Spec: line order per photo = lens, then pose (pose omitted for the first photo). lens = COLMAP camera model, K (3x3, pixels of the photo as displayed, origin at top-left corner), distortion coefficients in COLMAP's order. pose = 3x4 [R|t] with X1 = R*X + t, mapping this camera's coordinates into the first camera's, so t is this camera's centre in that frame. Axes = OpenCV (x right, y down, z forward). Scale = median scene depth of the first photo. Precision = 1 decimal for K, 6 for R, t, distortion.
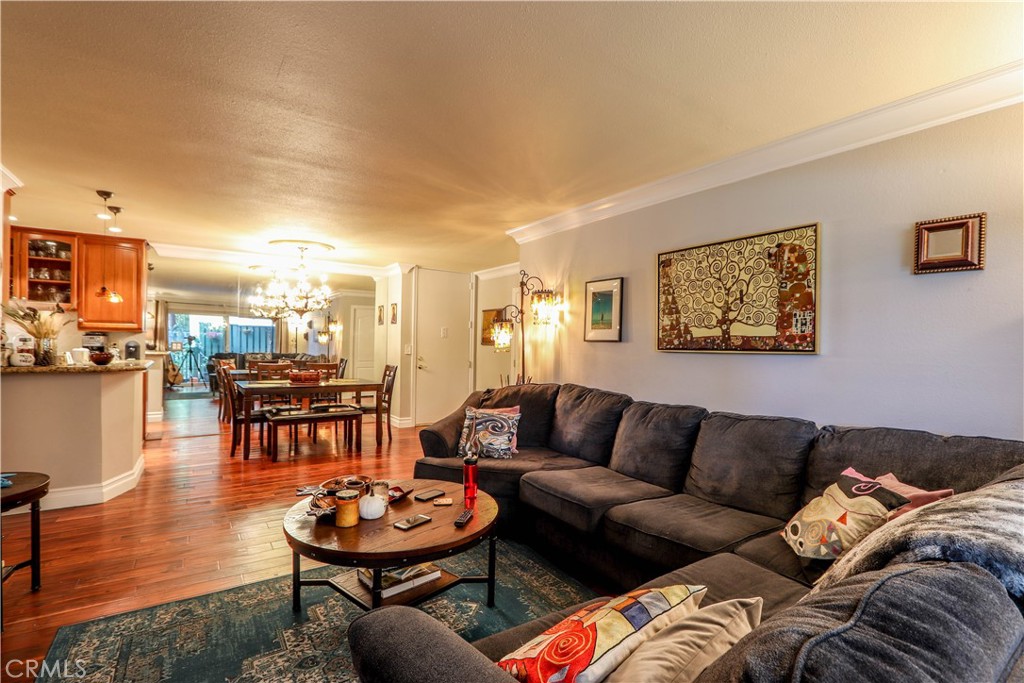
lens RADIAL K [[476.0, 0, 513.0], [0, 476.0, 348.5], [0, 0, 1]] dist [-0.017570, 0.002473]
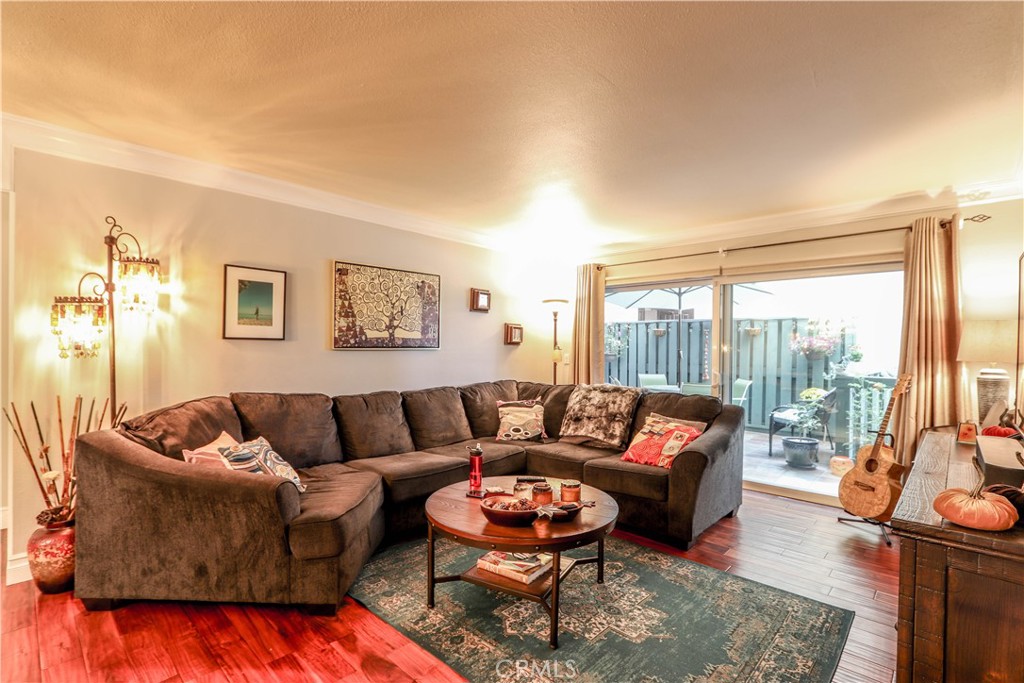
lens RADIAL K [[476.0, 0, 509.3], [0, 476.0, 350.2], [0, 0, 1]] dist [-0.017570, 0.002473]
pose [[-0.211588, -0.027709, 0.976966, -0.920109], [-0.010468, 0.999605, 0.026084, -0.027381], [-0.977303, -0.004707, -0.211794, 0.897758]]
